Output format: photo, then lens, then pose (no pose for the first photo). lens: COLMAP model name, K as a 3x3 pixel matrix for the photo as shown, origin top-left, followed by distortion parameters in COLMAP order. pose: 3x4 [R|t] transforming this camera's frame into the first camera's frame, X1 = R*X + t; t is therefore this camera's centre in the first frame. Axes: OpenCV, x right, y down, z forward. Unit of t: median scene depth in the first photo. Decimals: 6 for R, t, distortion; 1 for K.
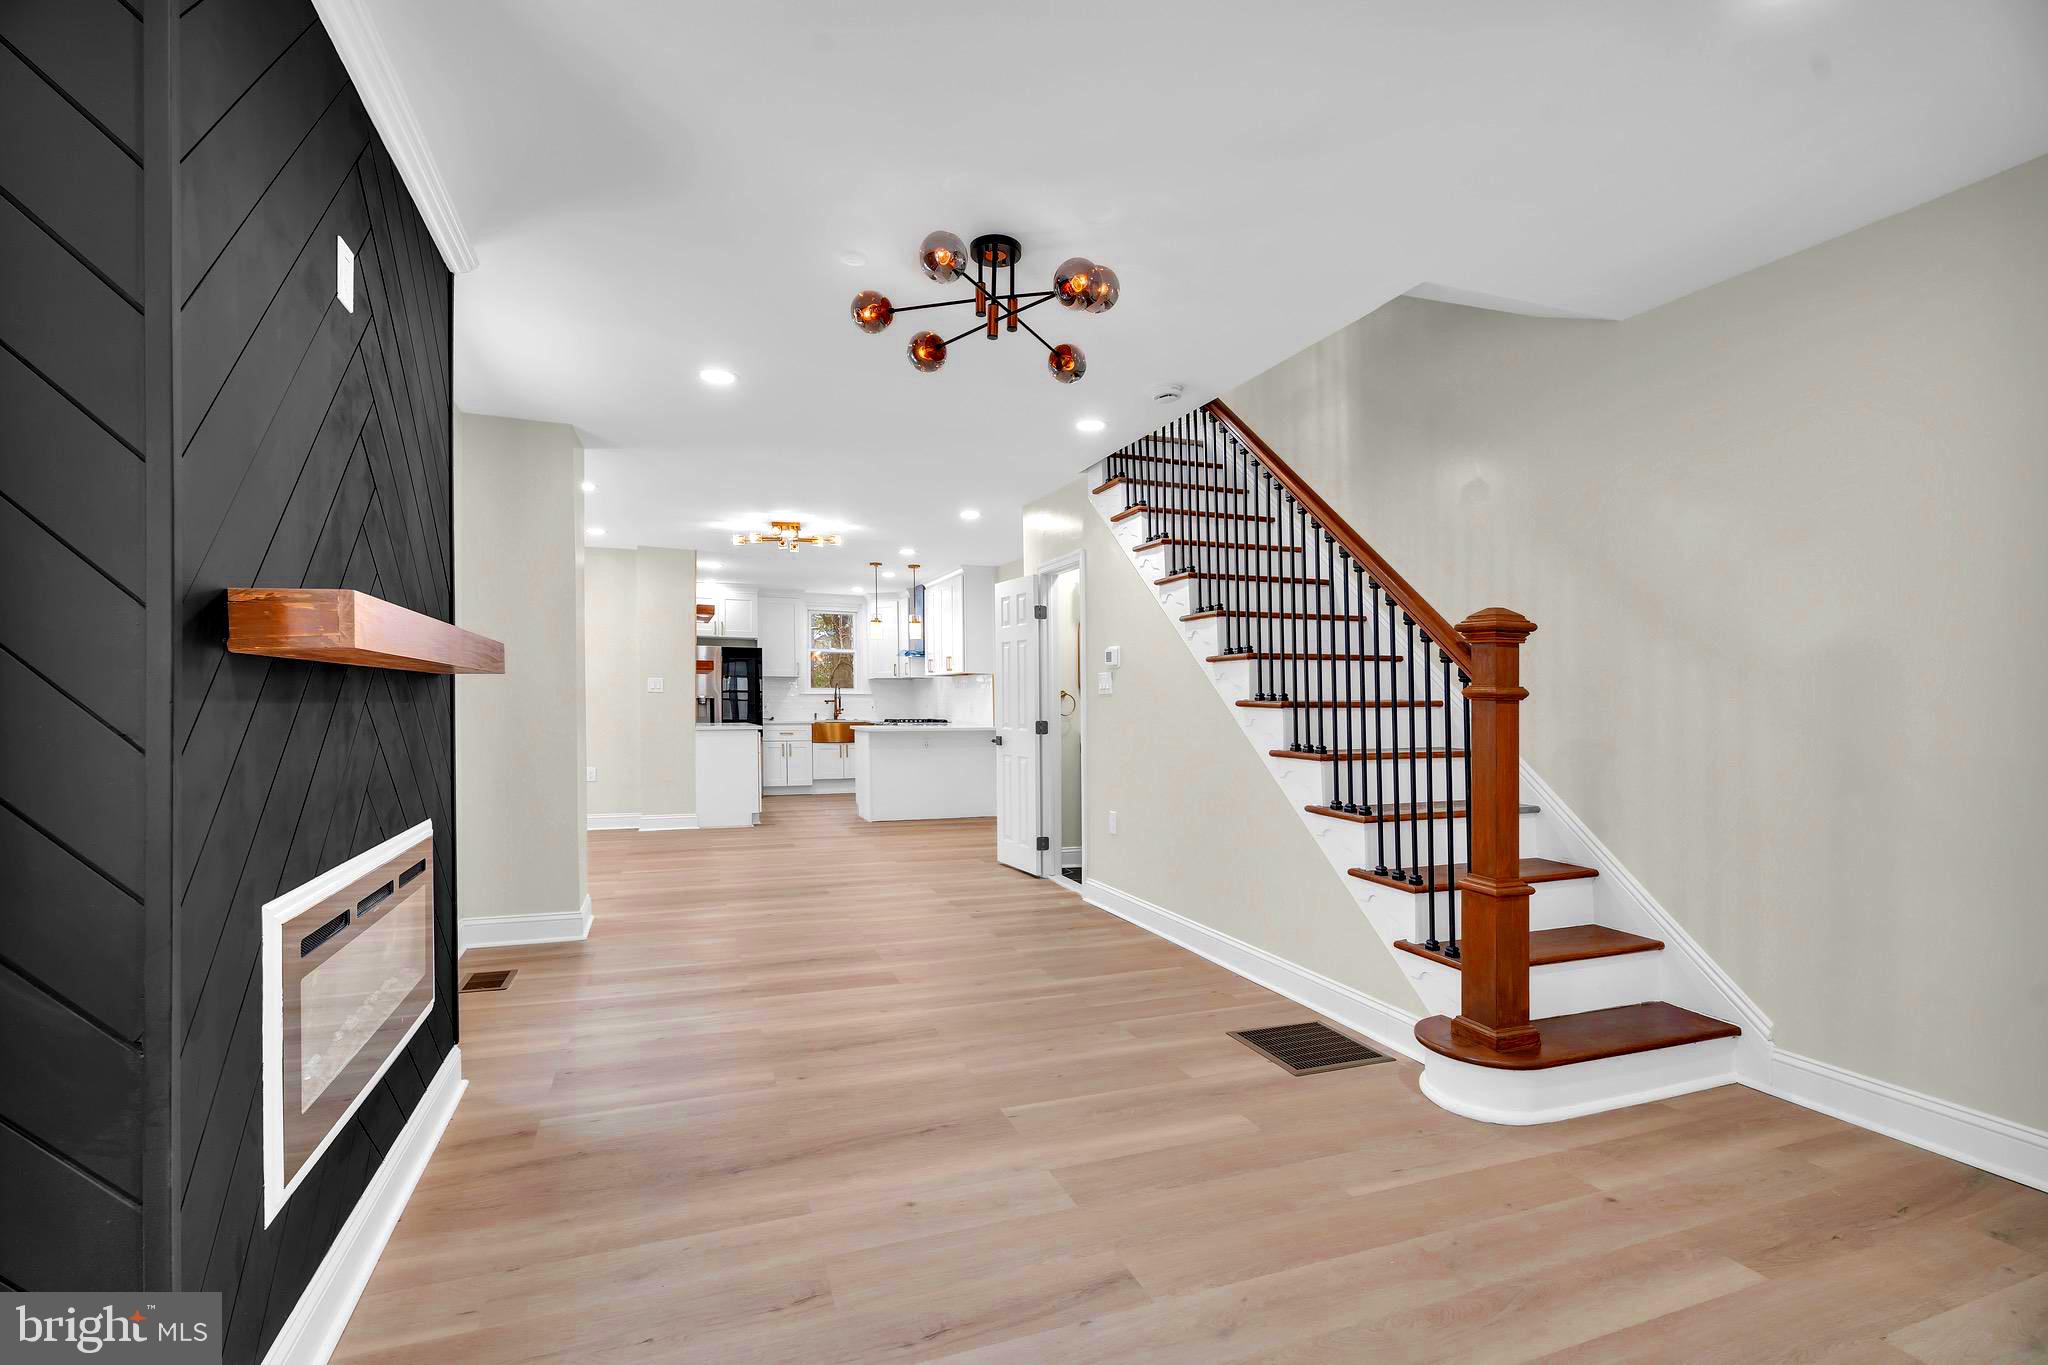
lens RADIAL K [[922.1, 0, 1033.1], [0, 922.1, 690.8], [0, 0, 1]] dist [0.001100, 0.000280]
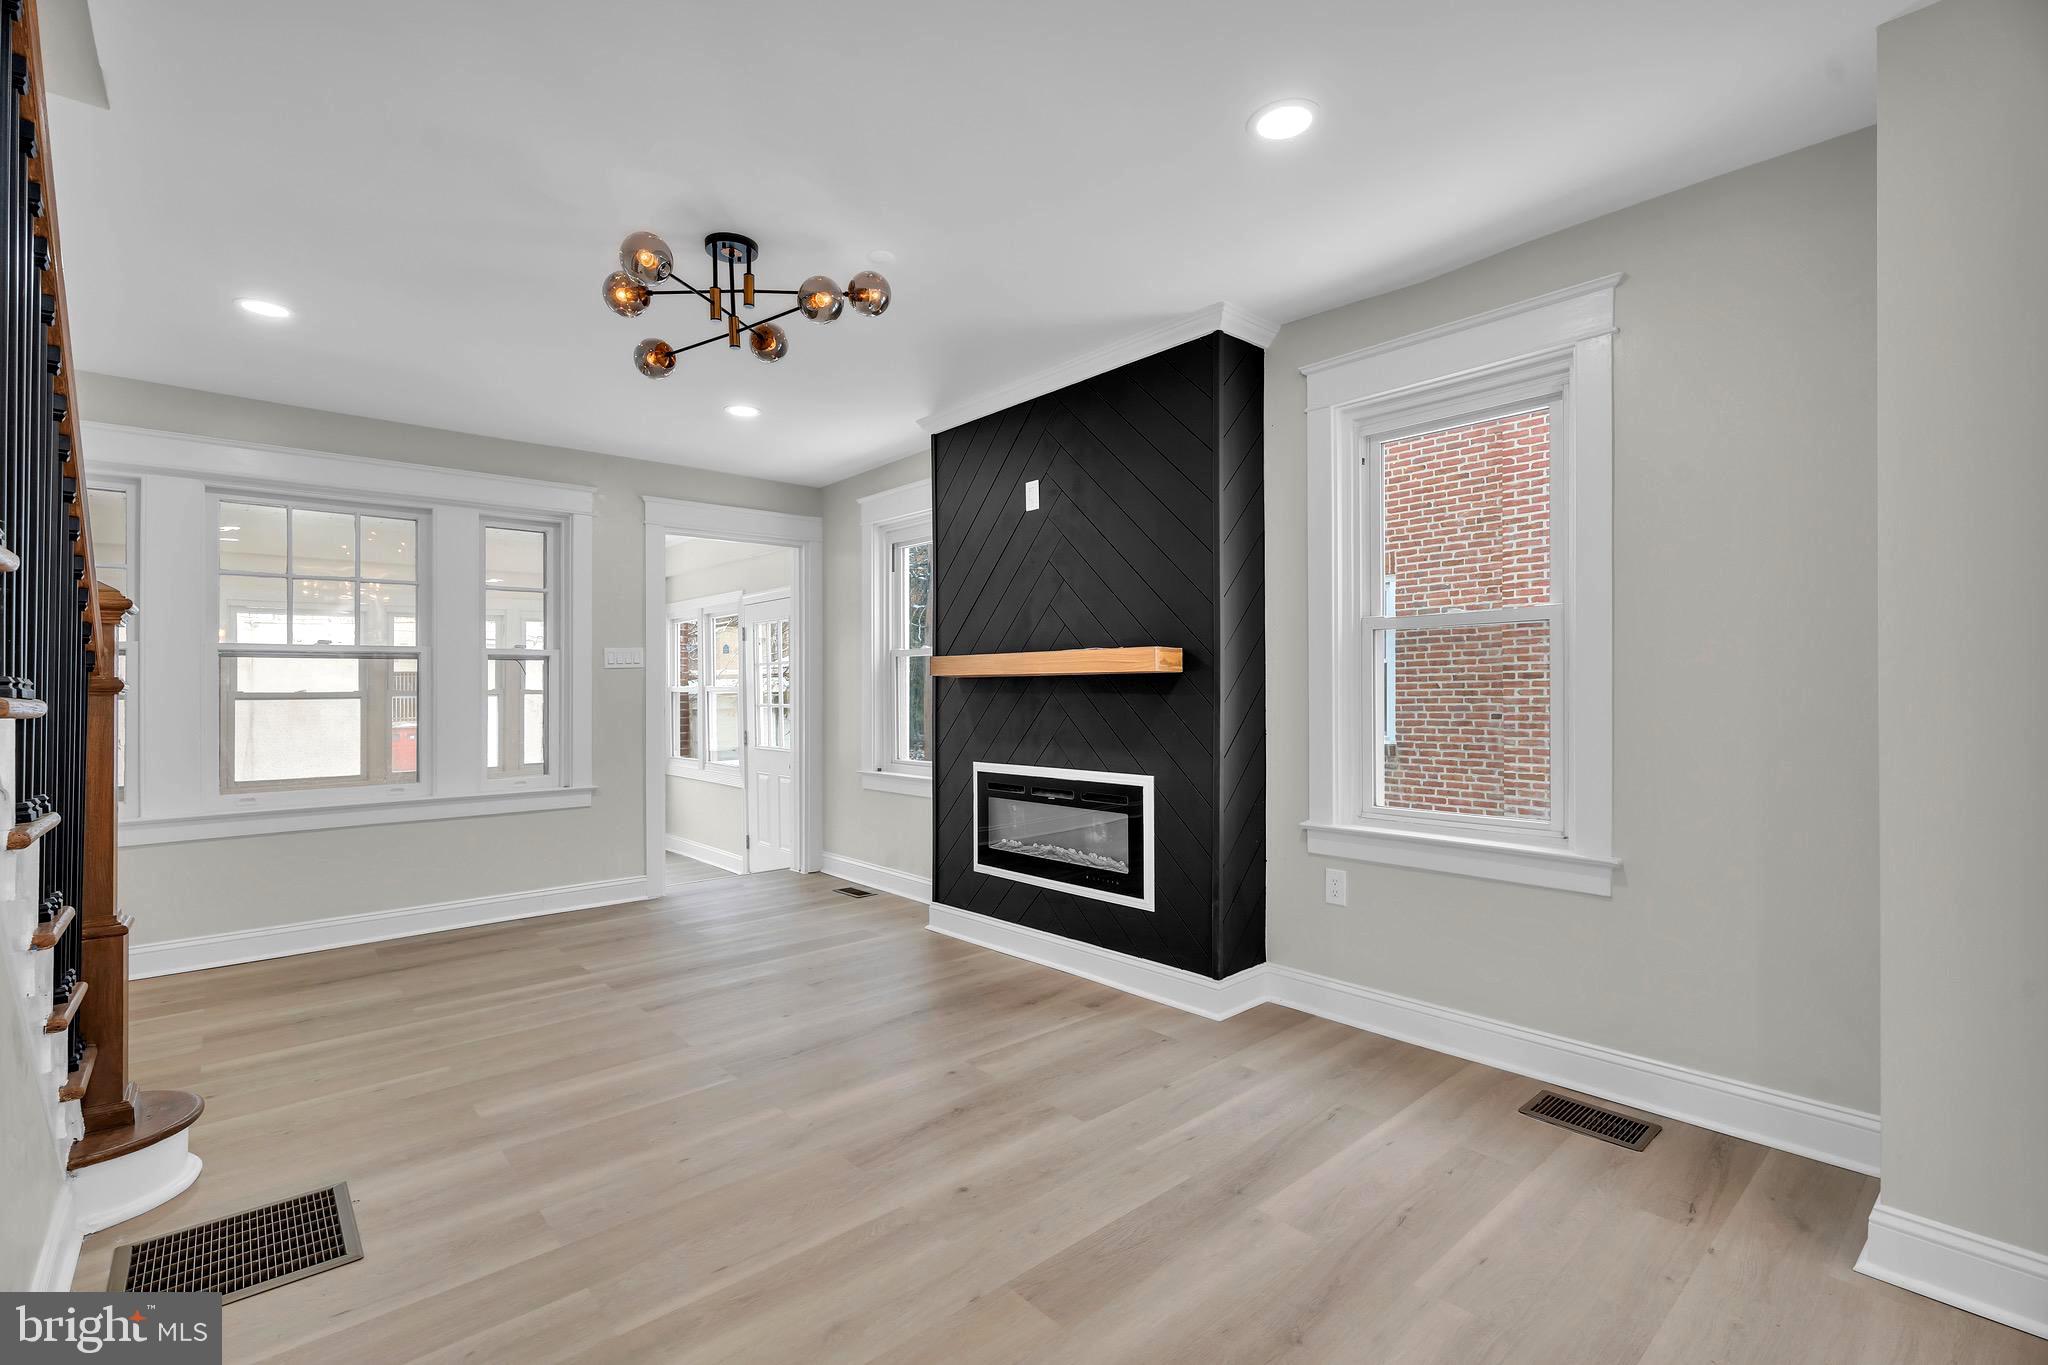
lens RADIAL K [[922.1, 0, 1033.1], [0, 922.1, 690.8], [0, 0, 1]] dist [0.001100, 0.000280]
pose [[-0.934787, 0.003594, -0.355190, 0.016115], [0.006722, 0.999949, -0.007573, 0.009942], [0.355145, -0.009467, -0.934763, 1.585289]]
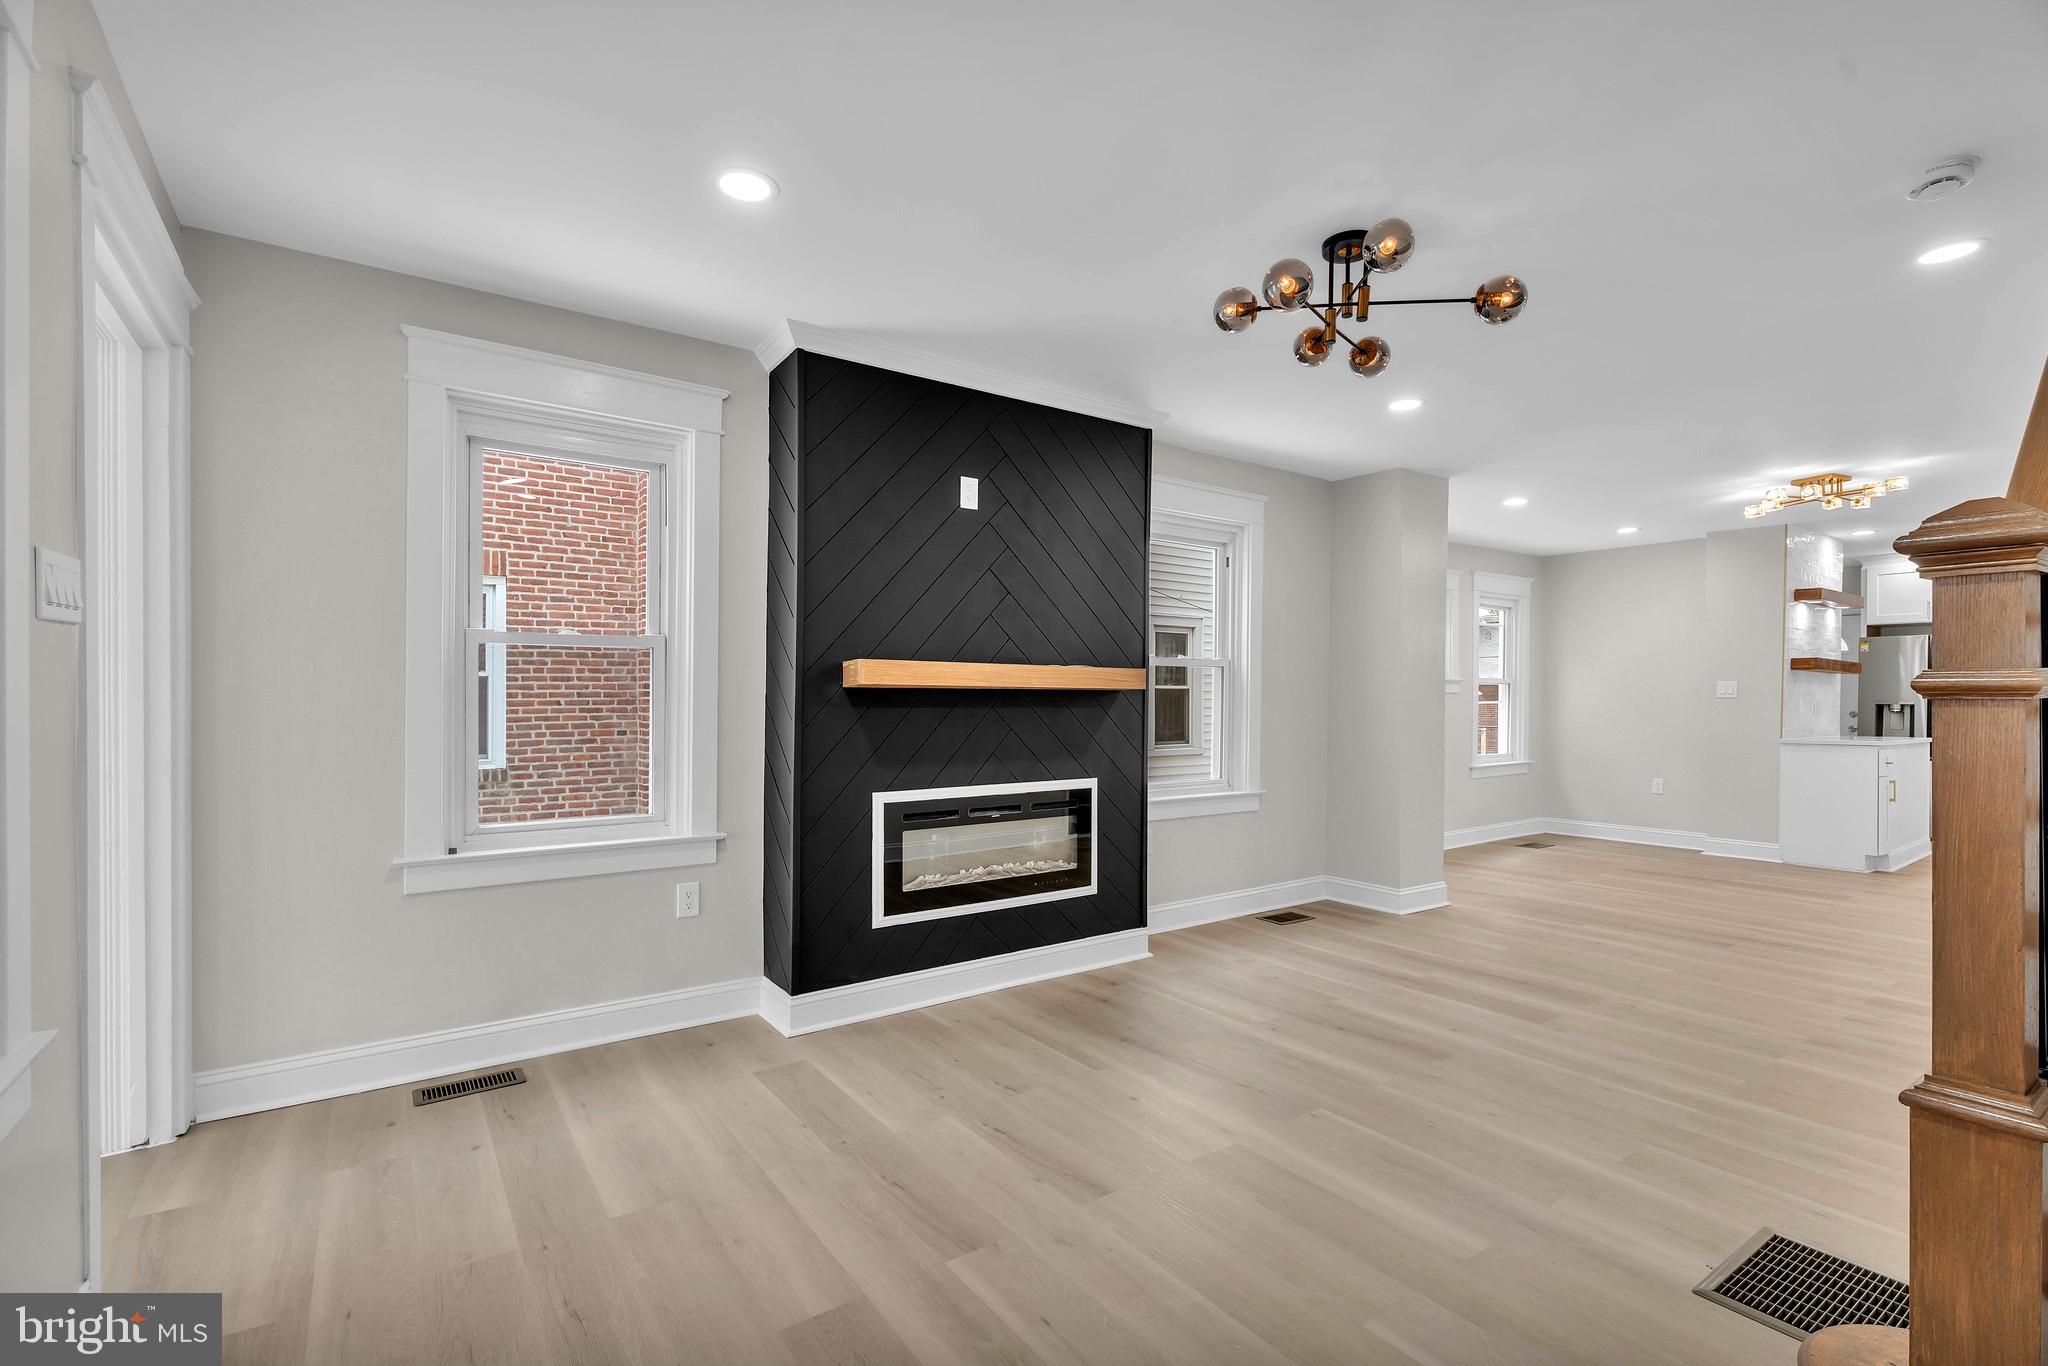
lens RADIAL K [[922.1, 0, 1033.1], [0, 922.1, 691.3], [0, 0, 1]] dist [0.001100, 0.000280]
pose [[0.260740, -0.016446, -0.965269, 0.652403], [0.009024, 0.999853, -0.014598, 0.002081], [0.965367, -0.004904, 0.260850, 0.317263]]
